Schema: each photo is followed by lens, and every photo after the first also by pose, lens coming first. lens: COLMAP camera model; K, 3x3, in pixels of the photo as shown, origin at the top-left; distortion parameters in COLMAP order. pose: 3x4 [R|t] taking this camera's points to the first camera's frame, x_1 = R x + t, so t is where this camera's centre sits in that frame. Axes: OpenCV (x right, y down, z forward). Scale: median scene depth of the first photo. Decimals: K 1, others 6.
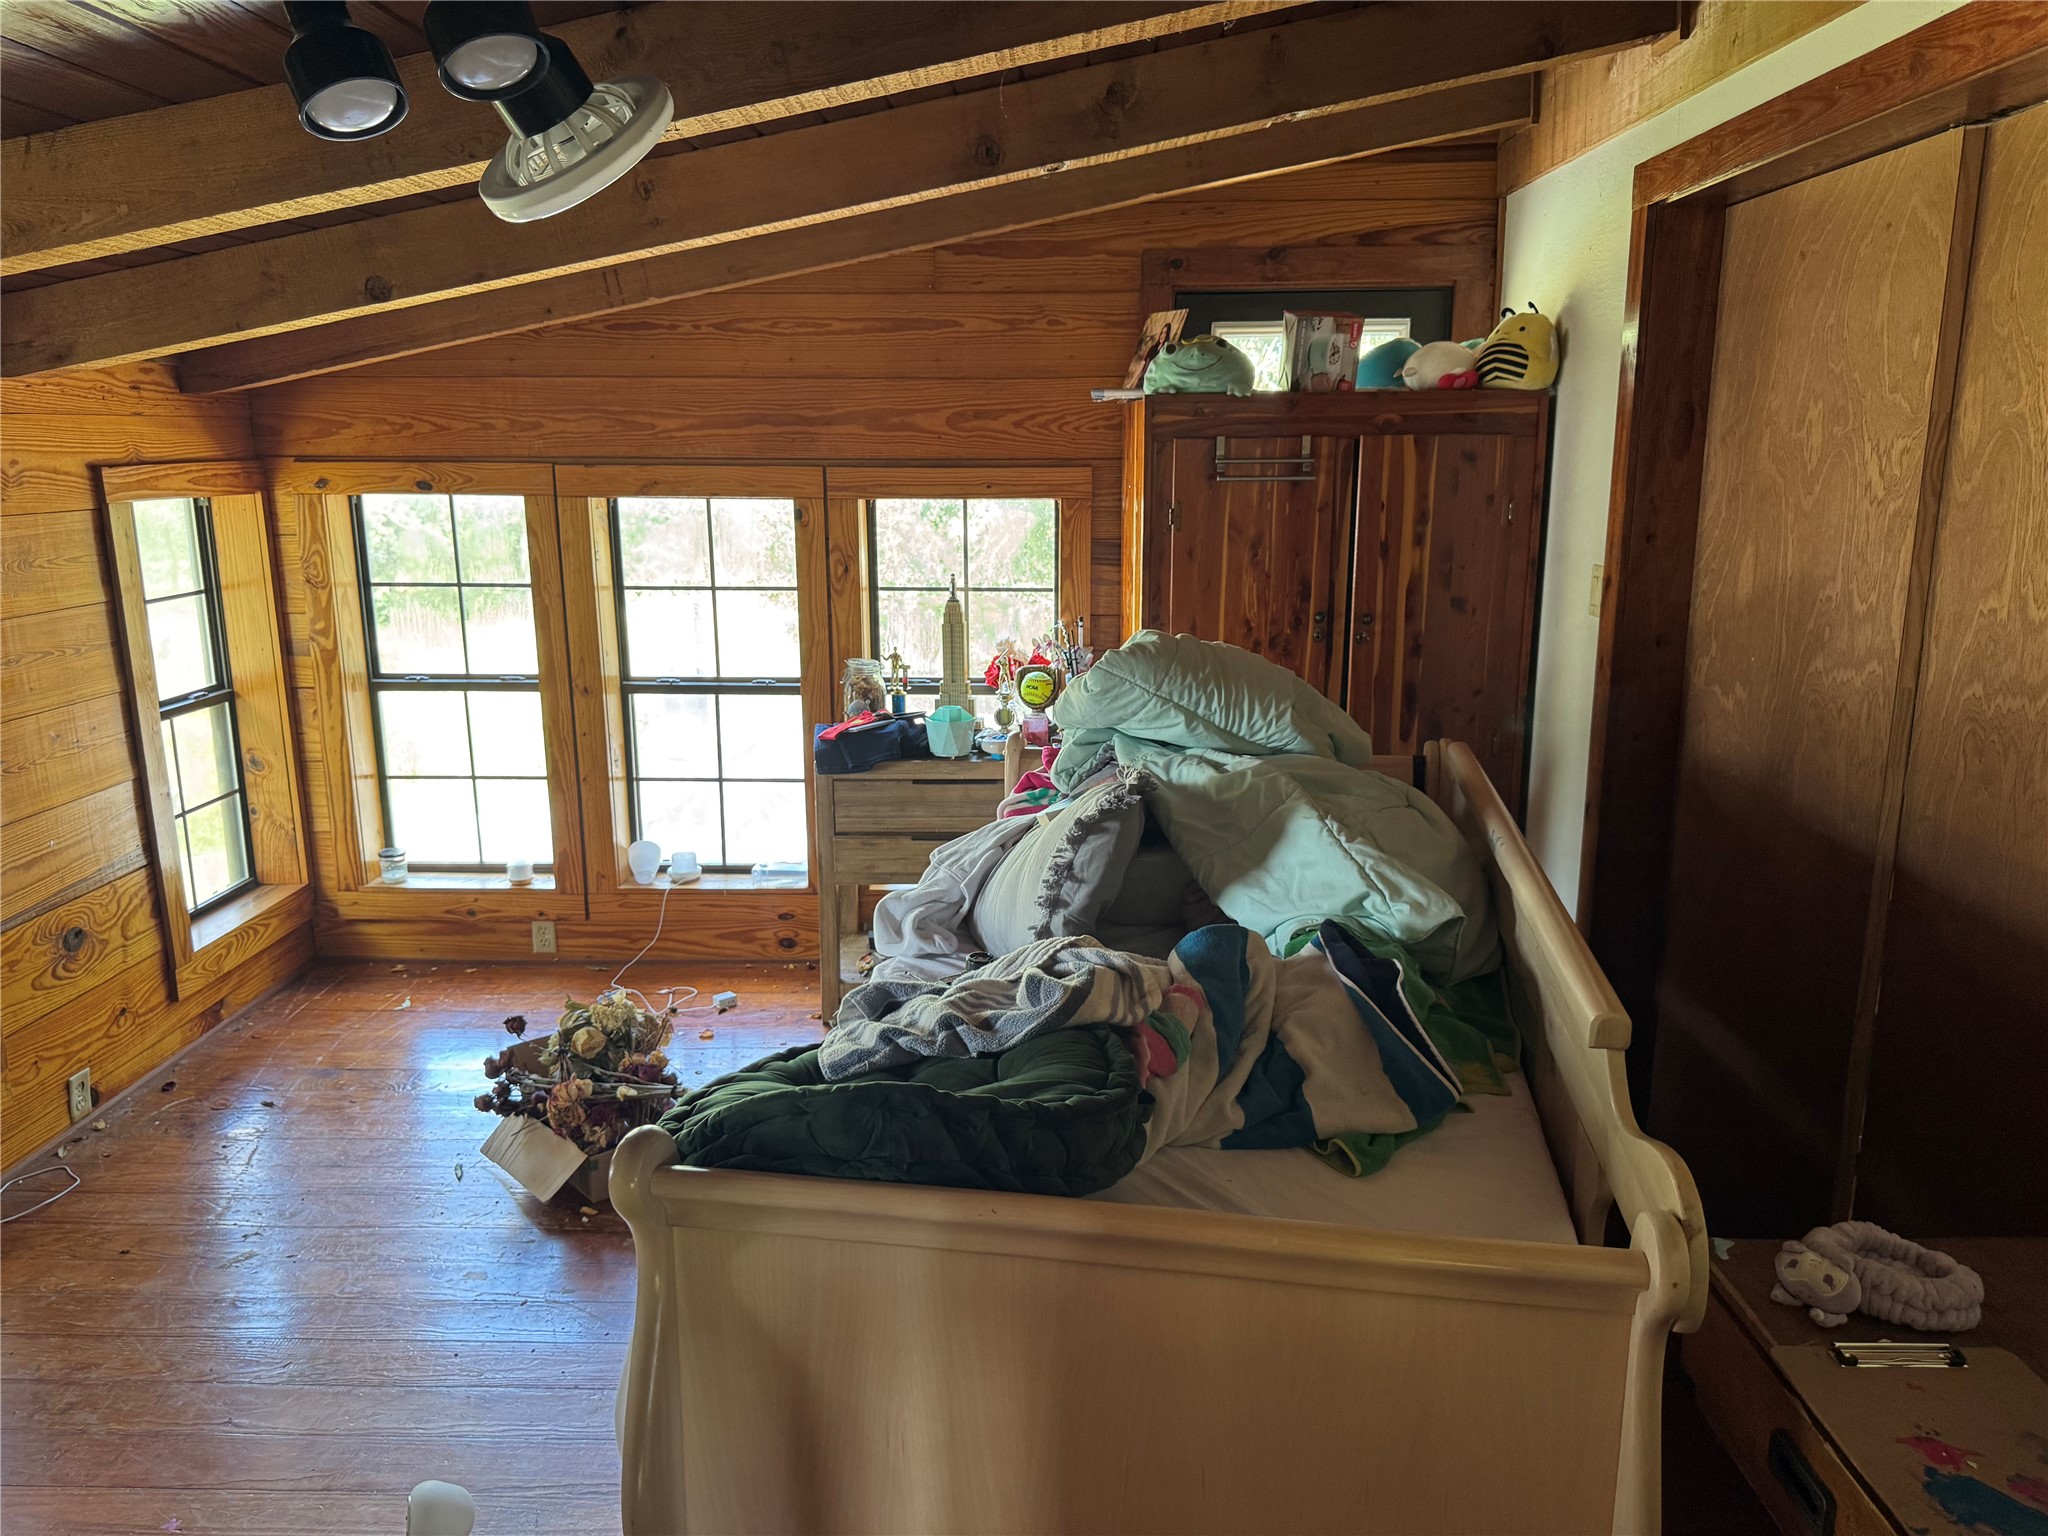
lens RADIAL K [[1465.6, 0, 1024.4], [0, 1465.6, 769.7], [0, 0, 1]] dist [0.047364, -0.057309]
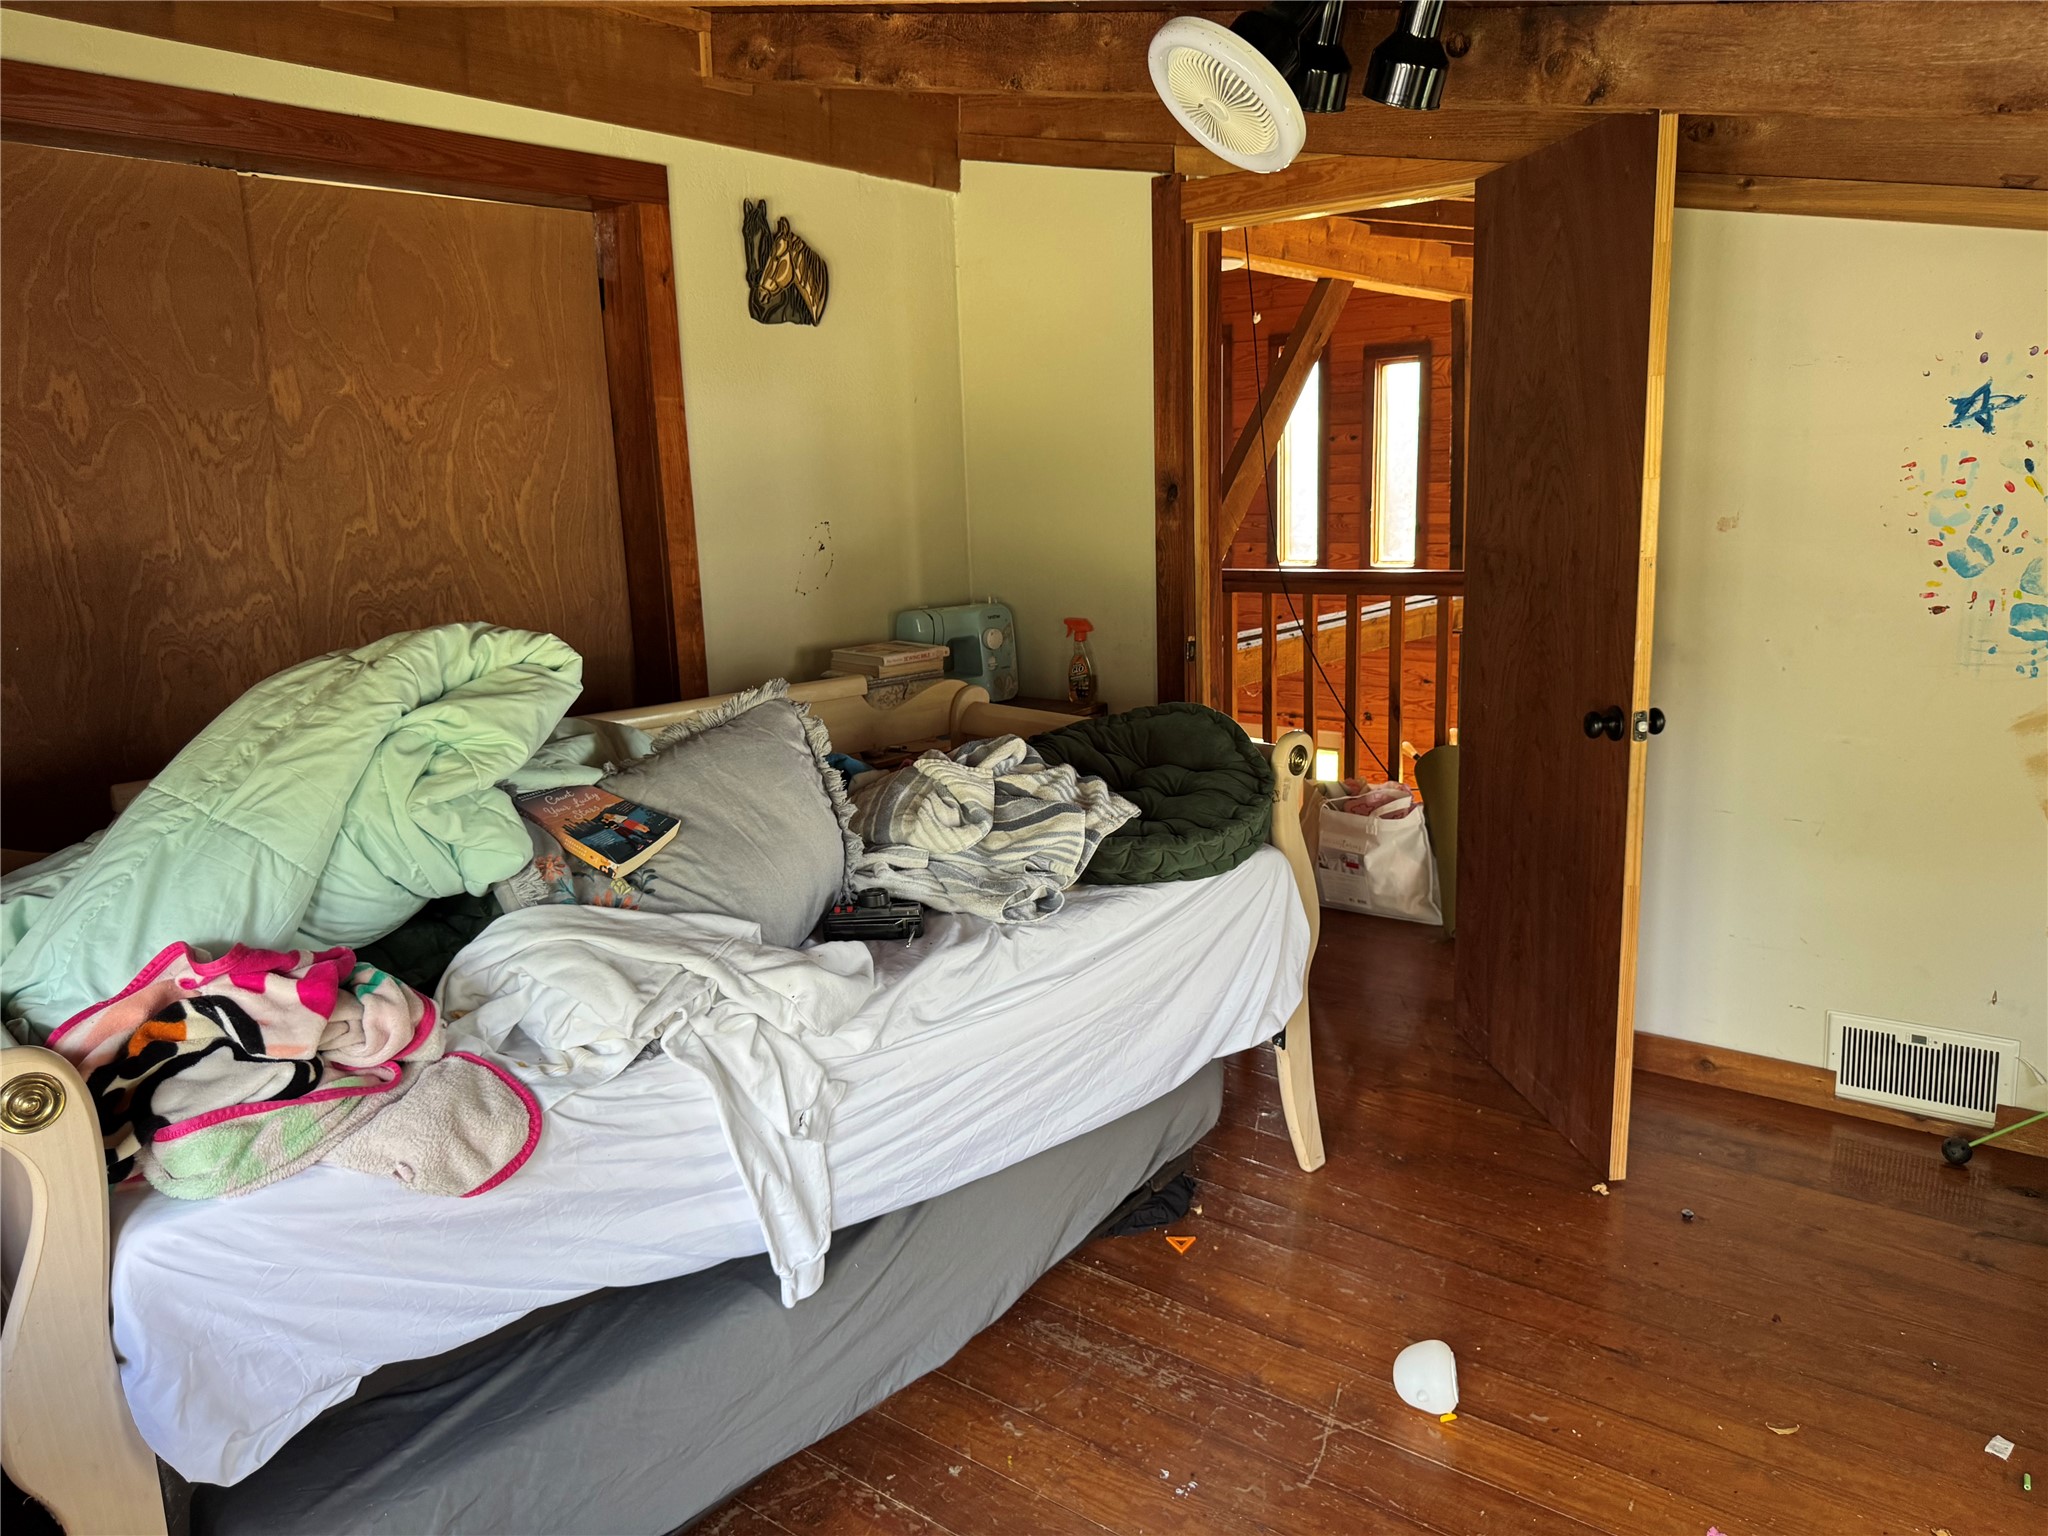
lens RADIAL K [[1465.6, 0, 1022.2], [0, 1465.6, 760.3], [0, 0, 1]] dist [0.047364, -0.057309]
pose [[-0.808625, -0.095083, 0.580590, -0.722839], [0.158729, 0.914998, 0.370922, -0.328168], [-0.566508, 0.392093, -0.724798, 1.729839]]
